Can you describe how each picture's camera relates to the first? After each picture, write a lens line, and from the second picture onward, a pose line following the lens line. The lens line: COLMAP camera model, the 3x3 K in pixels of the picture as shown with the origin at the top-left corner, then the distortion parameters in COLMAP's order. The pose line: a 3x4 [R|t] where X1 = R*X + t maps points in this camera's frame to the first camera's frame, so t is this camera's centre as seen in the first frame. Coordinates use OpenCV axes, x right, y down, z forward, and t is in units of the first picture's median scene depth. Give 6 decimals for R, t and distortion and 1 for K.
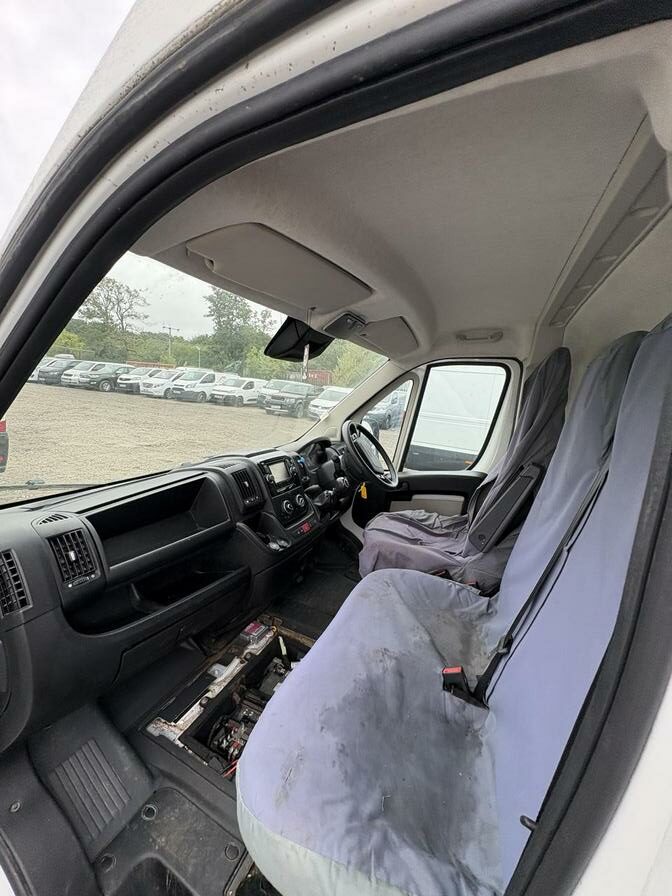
lens RADIAL K [[356.7, 0, 336.0], [0, 356.7, 447.7], [0, 0, 1]] dist [-0.000155, 0.000646]
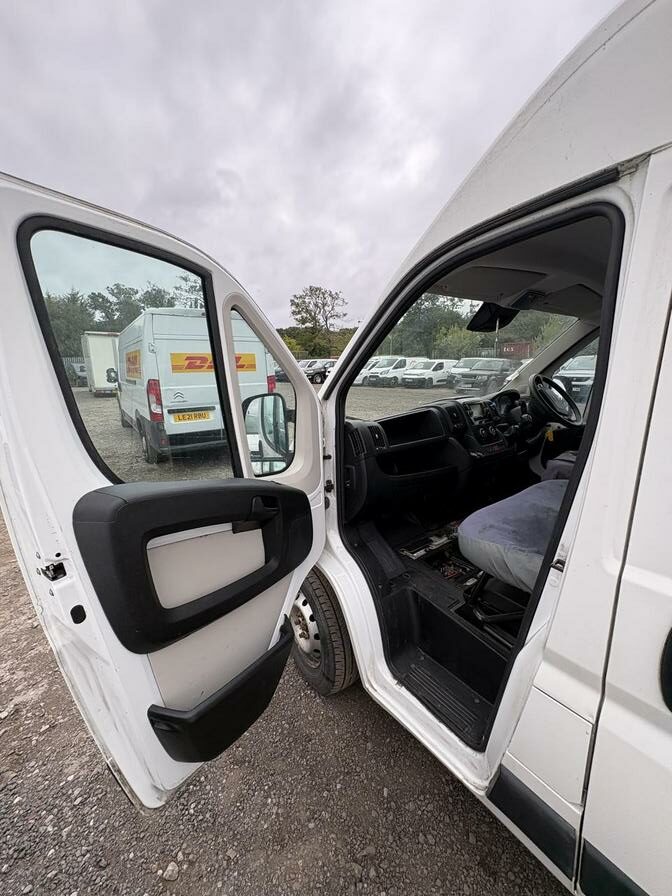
lens RADIAL K [[358.8, 0, 335.5], [0, 358.8, 444.8], [0, 0, 1]] dist [0.002337, 0.000404]
pose [[0.870878, 0.008693, -0.491423, 0.063356], [0.008906, 0.999400, 0.033462, 0.162862], [0.491419, -0.033518, 0.870278, -0.586965]]
